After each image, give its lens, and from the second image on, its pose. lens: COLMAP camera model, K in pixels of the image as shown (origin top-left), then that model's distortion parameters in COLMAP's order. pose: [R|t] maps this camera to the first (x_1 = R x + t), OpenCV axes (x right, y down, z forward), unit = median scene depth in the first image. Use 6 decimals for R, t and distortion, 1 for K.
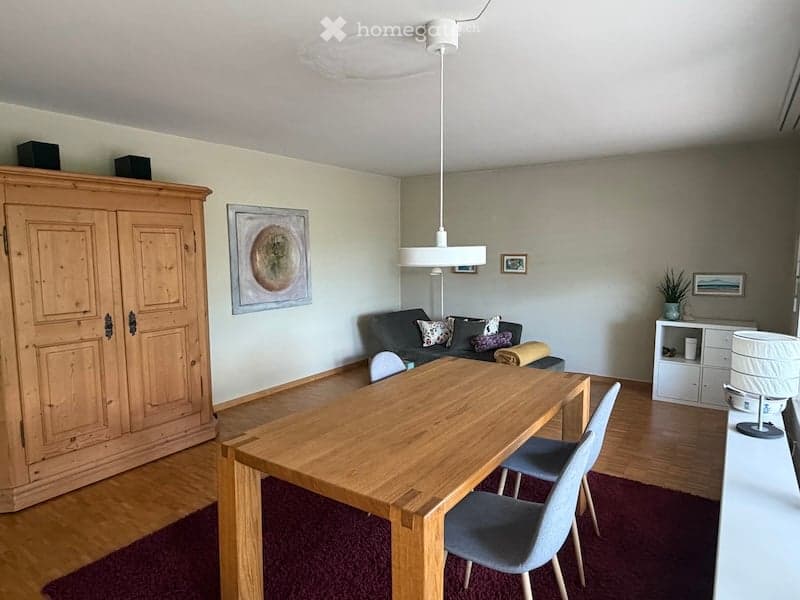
lens RADIAL K [[492.3, 0, 397.3], [0, 492.3, 303.1], [0, 0, 1]] dist [0.002156, 0.003023]
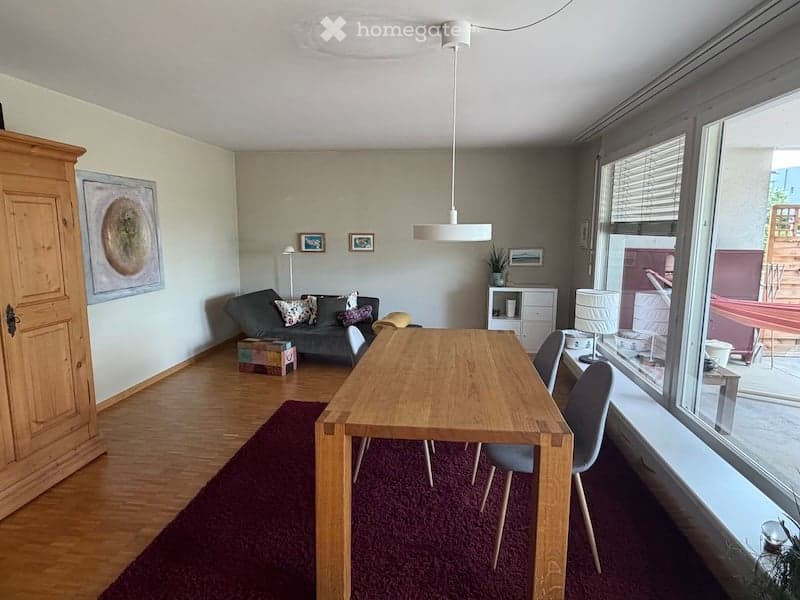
lens RADIAL K [[492.3, 0, 397.3], [0, 492.3, 303.1], [0, 0, 1]] dist [0.002156, 0.003023]
pose [[0.879739, -0.064029, 0.471126, -0.256274], [0.045671, 0.997689, 0.050311, 0.001978], [-0.473258, -0.022744, 0.880630, 0.025889]]
